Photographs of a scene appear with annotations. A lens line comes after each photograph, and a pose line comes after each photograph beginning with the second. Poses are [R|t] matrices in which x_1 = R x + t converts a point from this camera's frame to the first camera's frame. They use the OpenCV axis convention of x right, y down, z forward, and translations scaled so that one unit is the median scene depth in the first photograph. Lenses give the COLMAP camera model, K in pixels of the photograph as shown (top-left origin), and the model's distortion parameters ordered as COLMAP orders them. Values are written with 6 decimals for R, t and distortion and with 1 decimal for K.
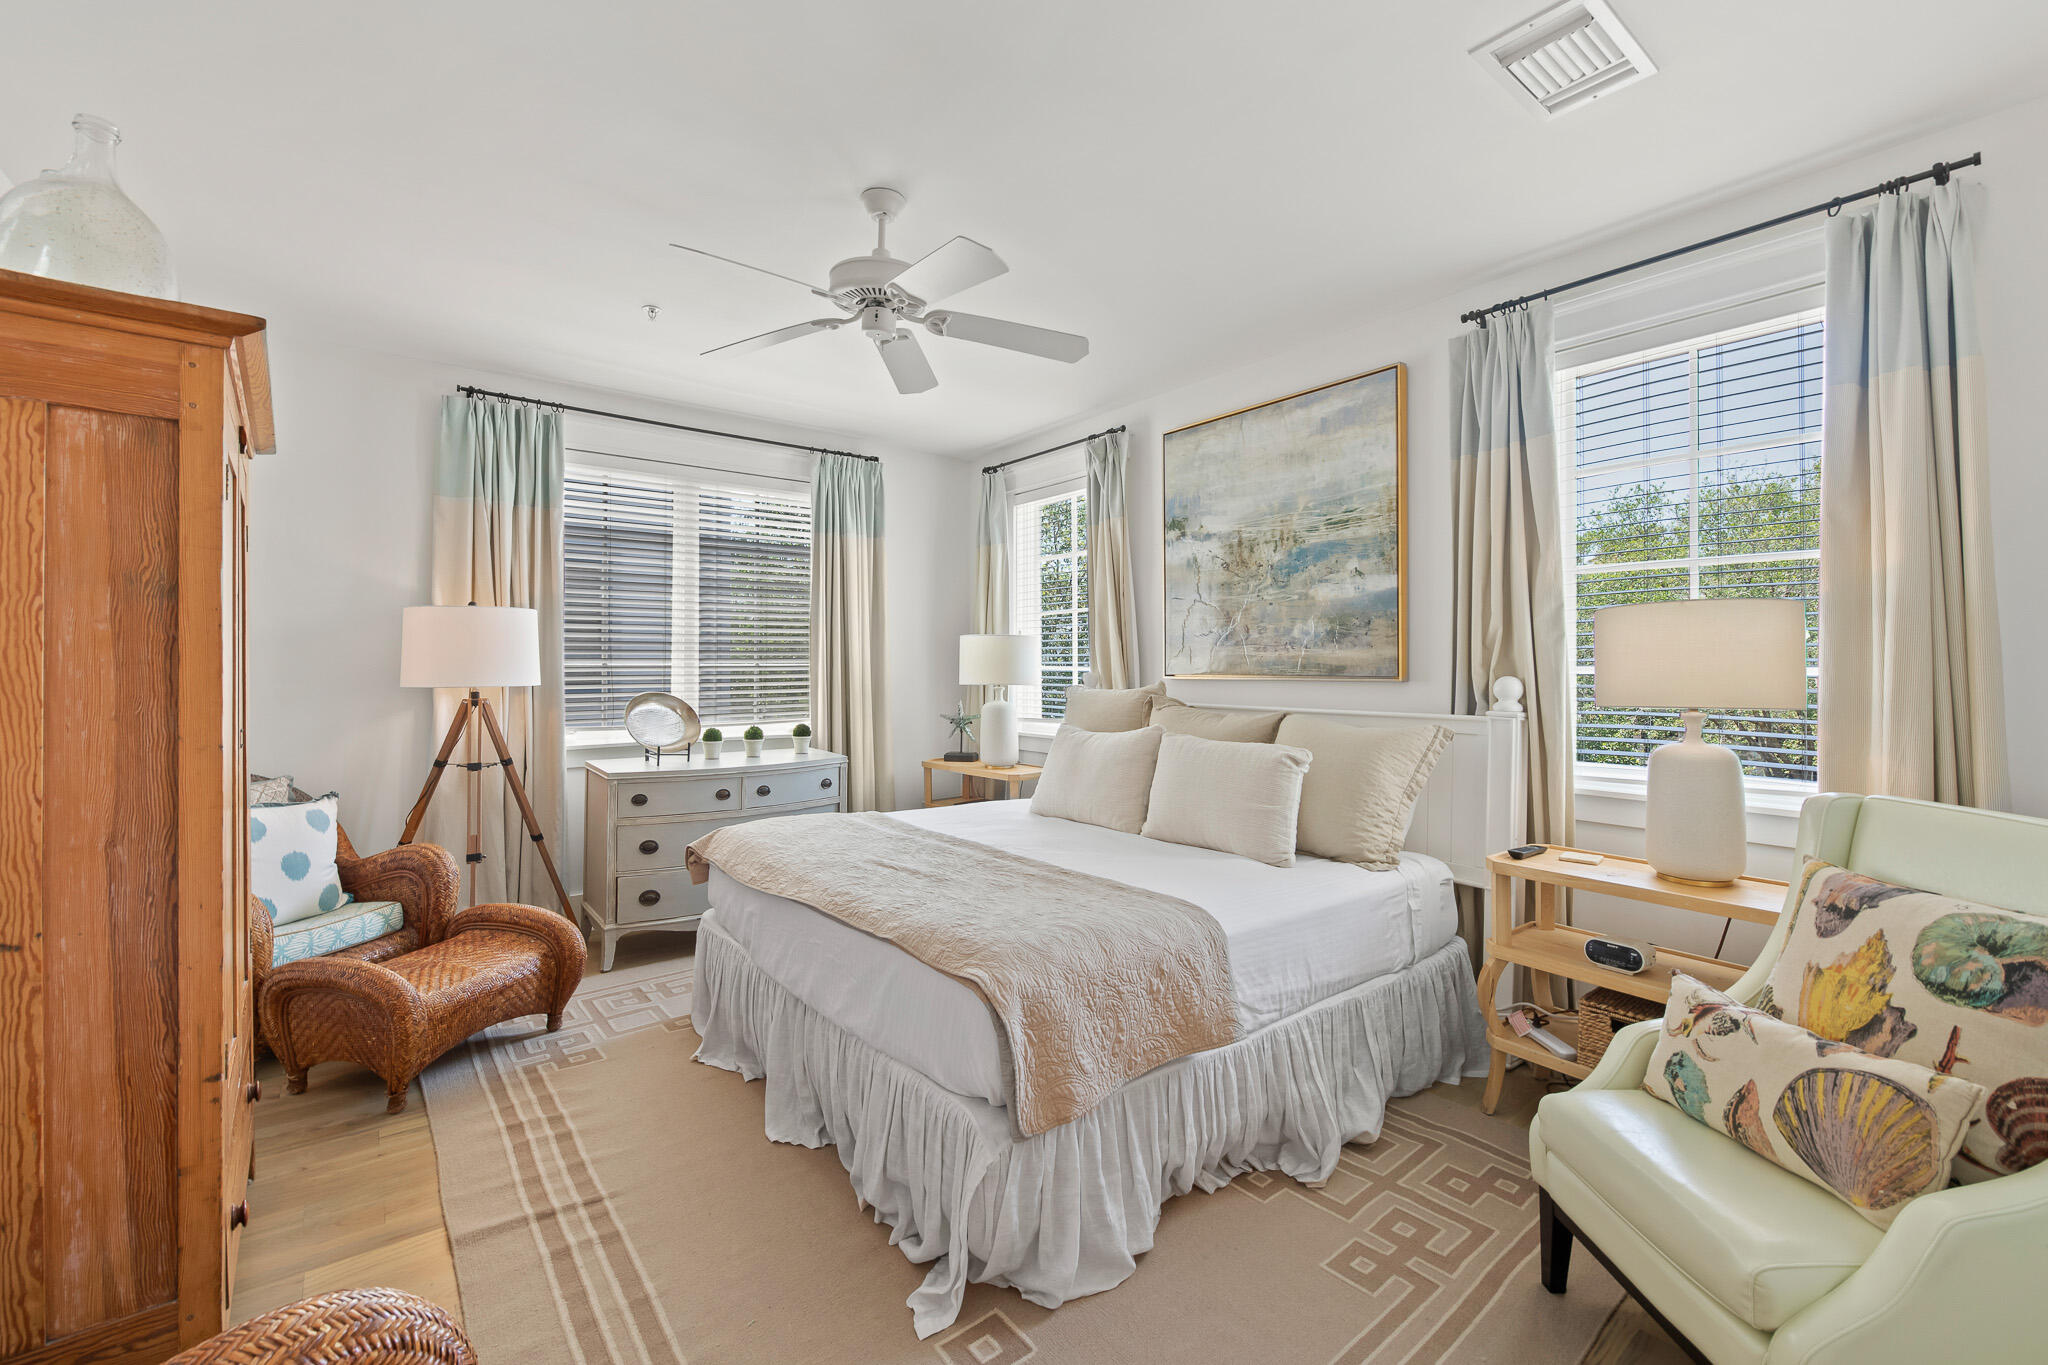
lens RADIAL K [[854.3, 0, 1011.7], [0, 854.3, 654.4], [0, 0, 1]] dist [-0.005392, -0.002503]
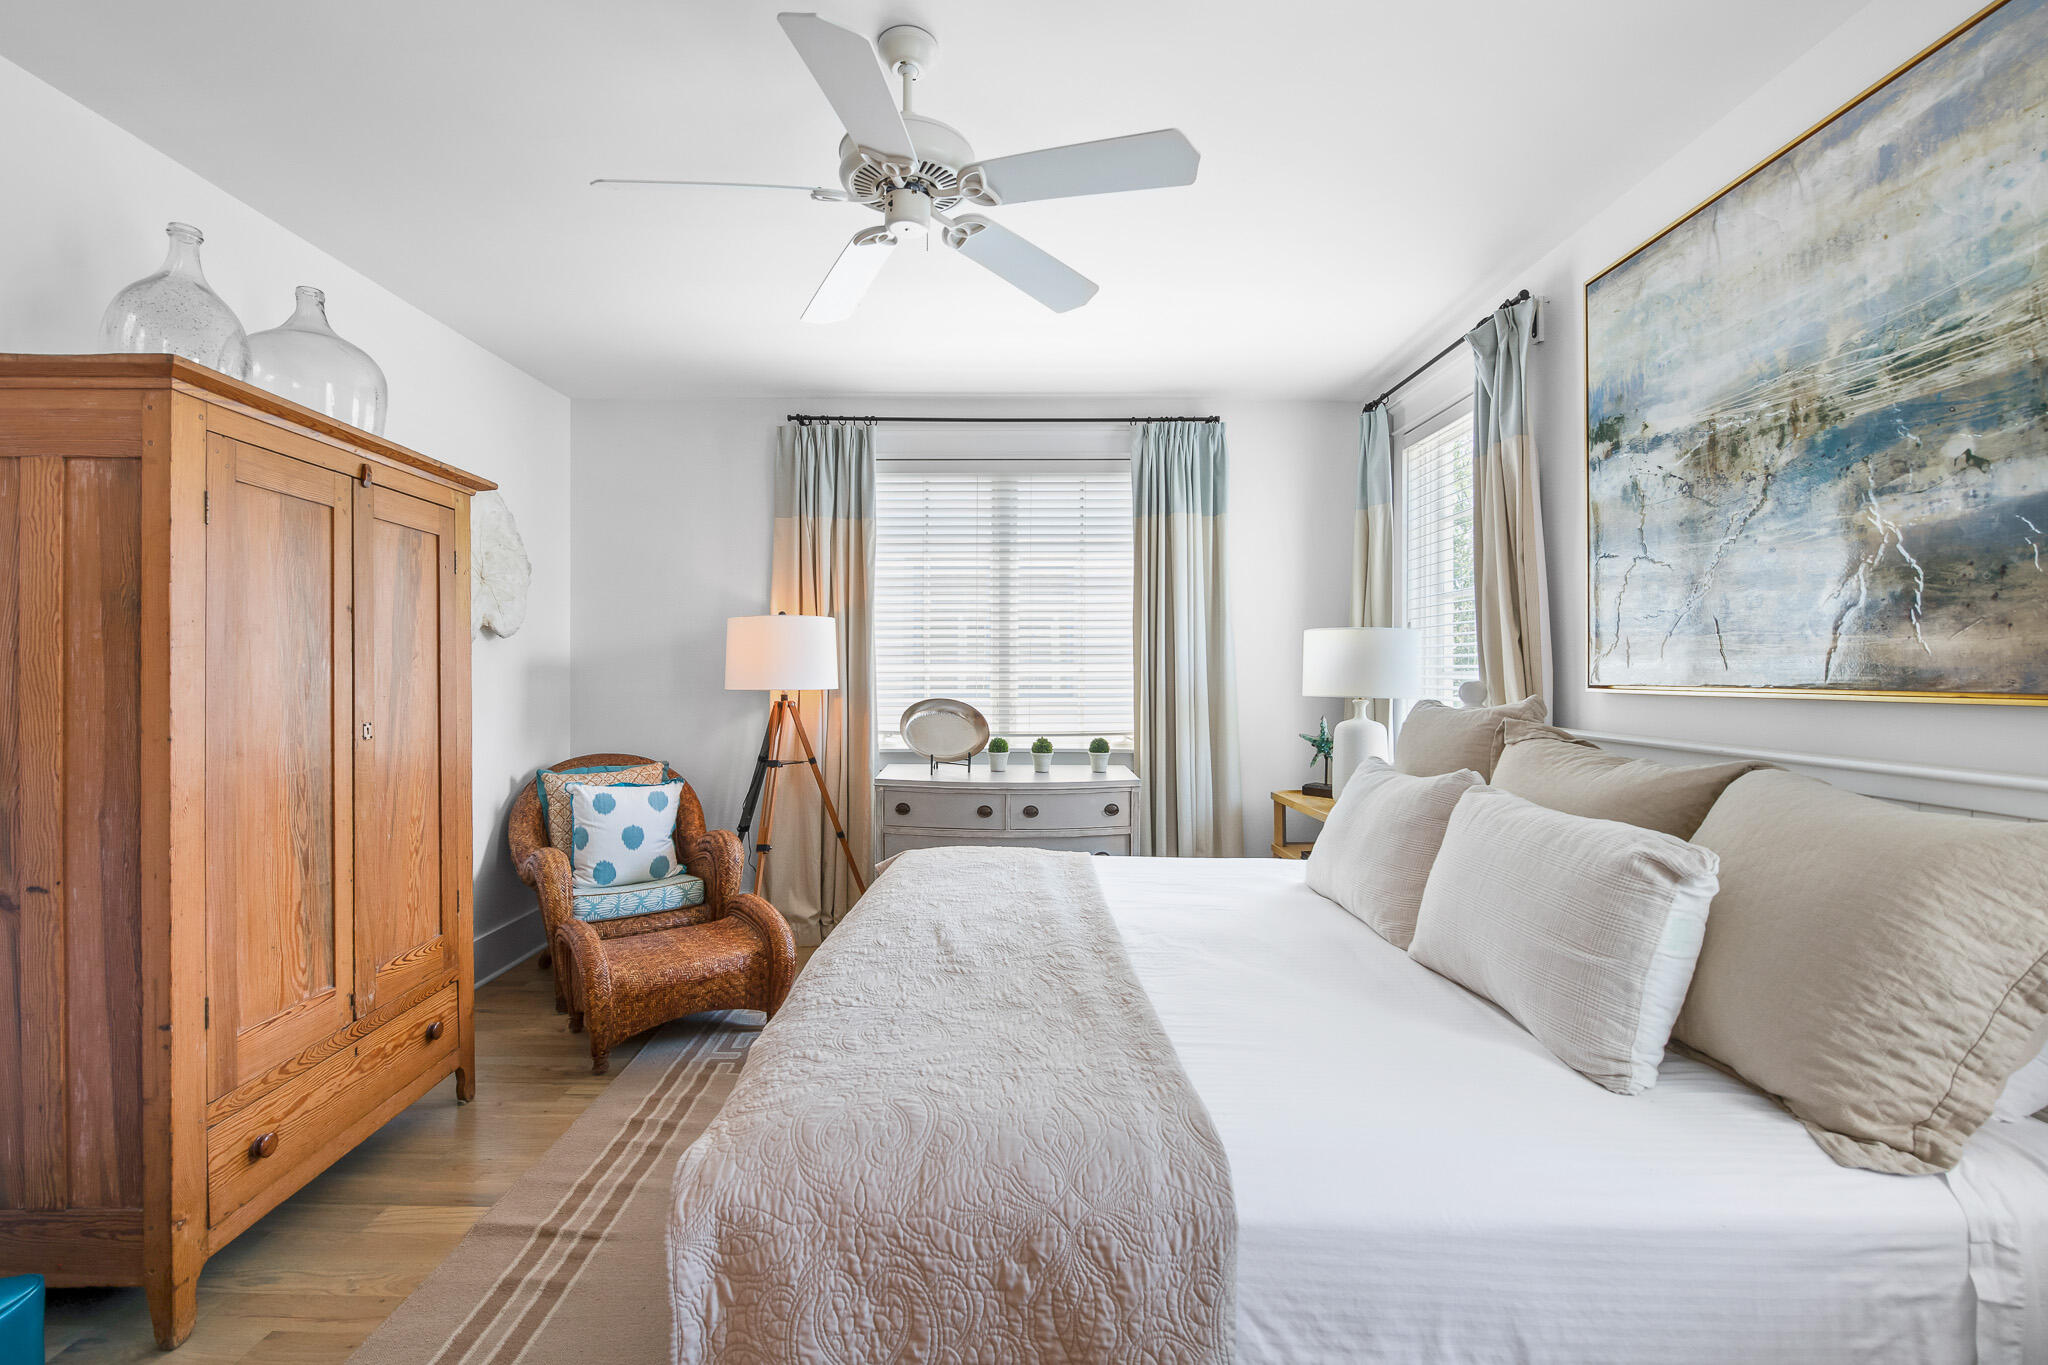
lens RADIAL K [[854.3, 0, 1003.8], [0, 854.3, 672.0], [0, 0, 1]] dist [-0.005392, -0.002503]
pose [[0.787885, 0.000267, -0.615822, 0.306675], [0.007444, 0.999923, 0.009958, 0.007315], [0.615777, -0.012429, 0.787823, 0.372842]]
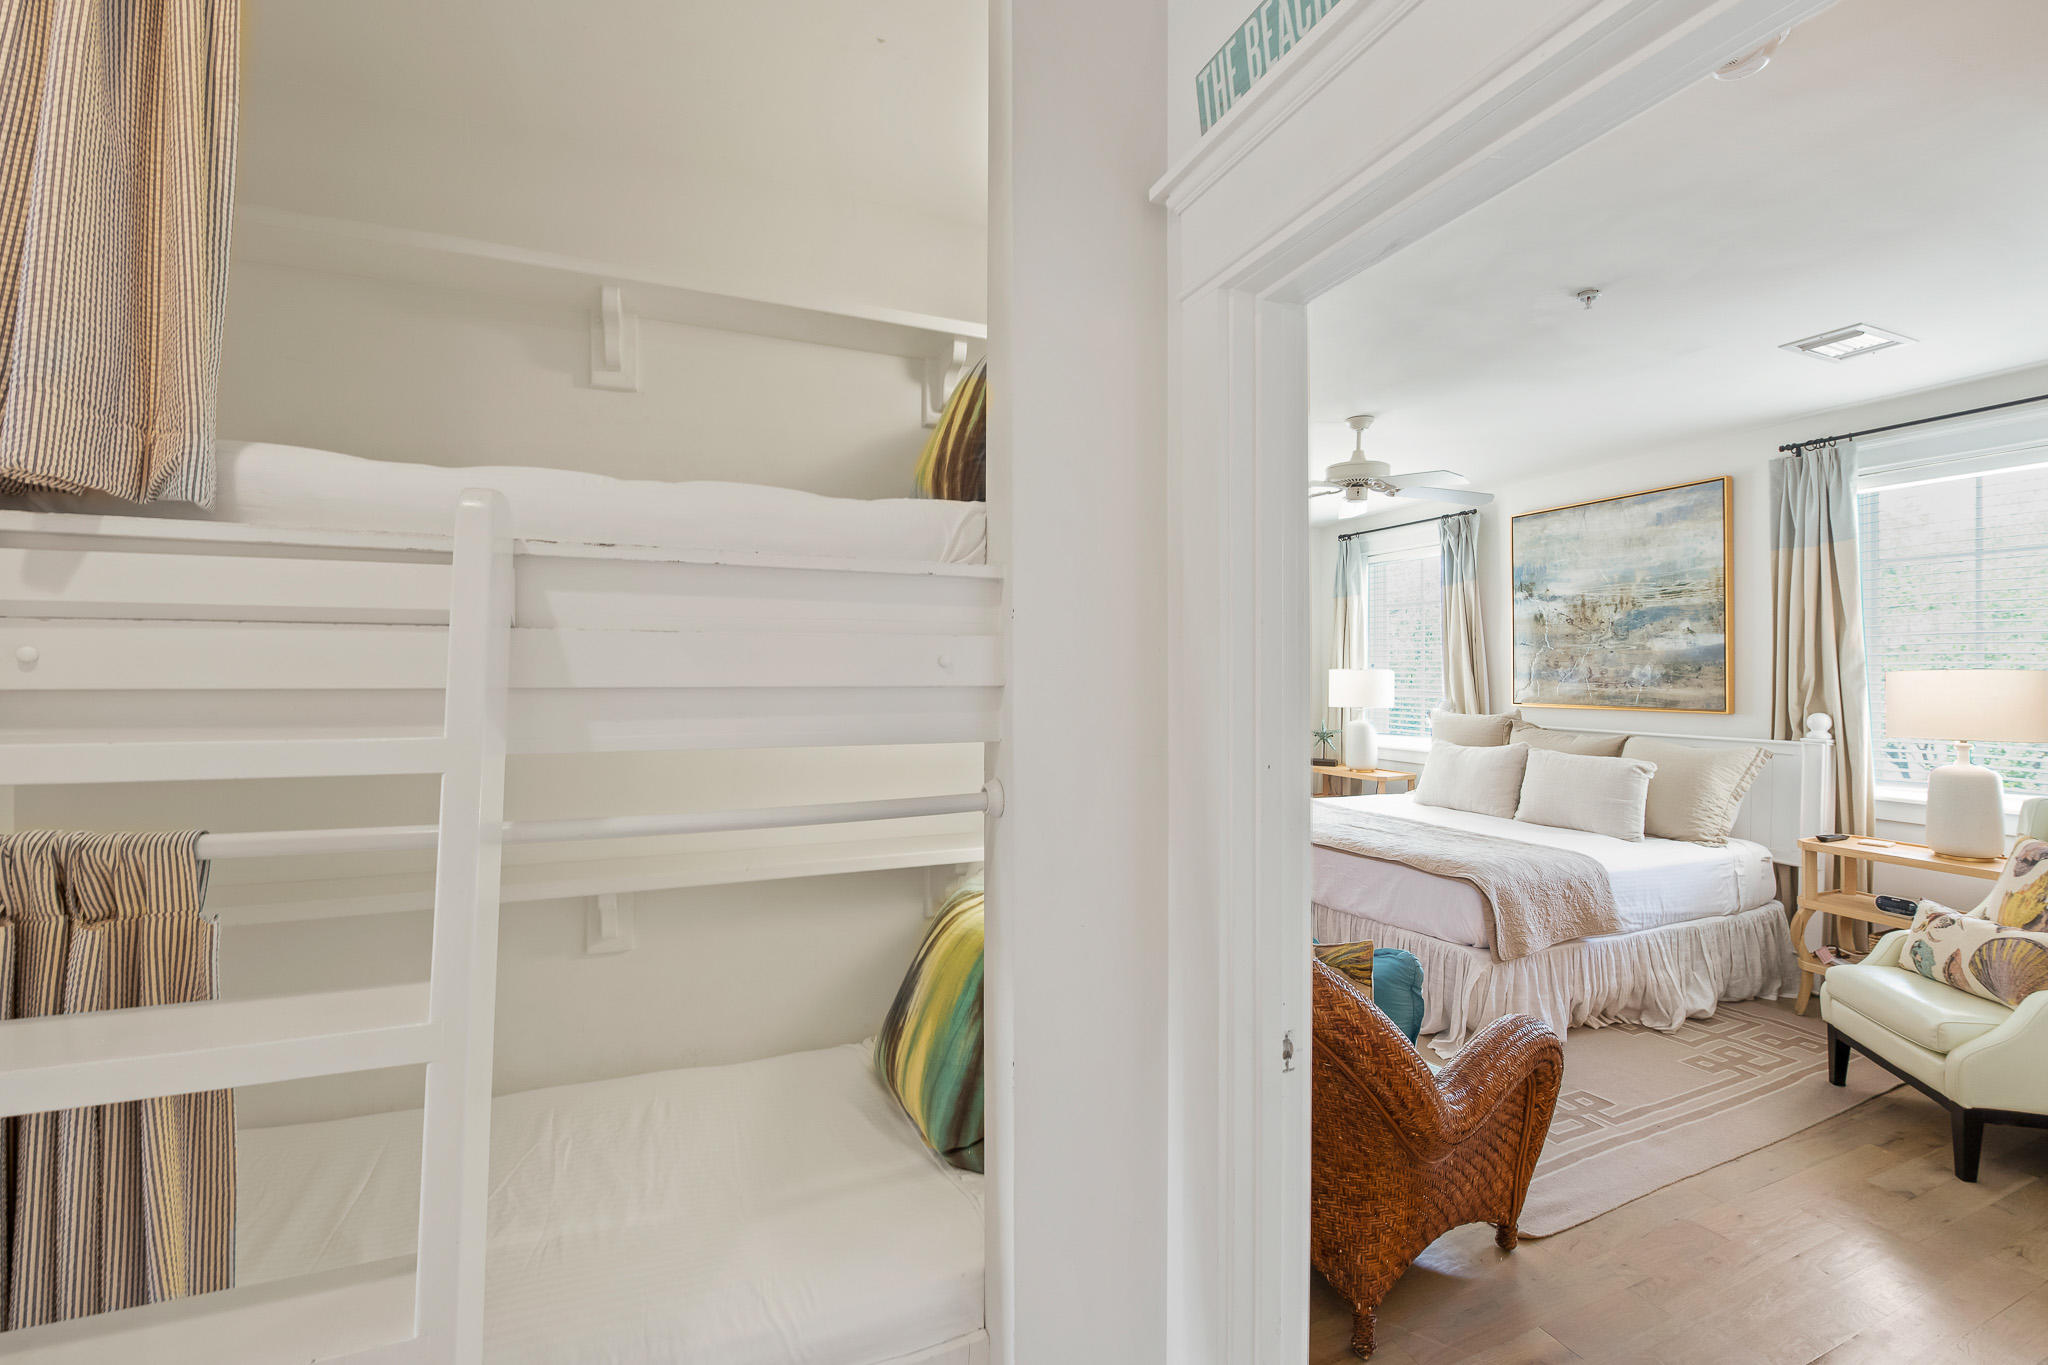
lens RADIAL K [[854.3, 0, 1017.0], [0, 854.3, 660.6], [0, 0, 1]] dist [-0.005392, -0.002503]
pose [[0.966249, -0.002881, -0.257595, -0.297787], [0.003671, 0.999990, 0.002585, -0.062788], [0.257585, -0.003444, 0.966249, -0.617962]]
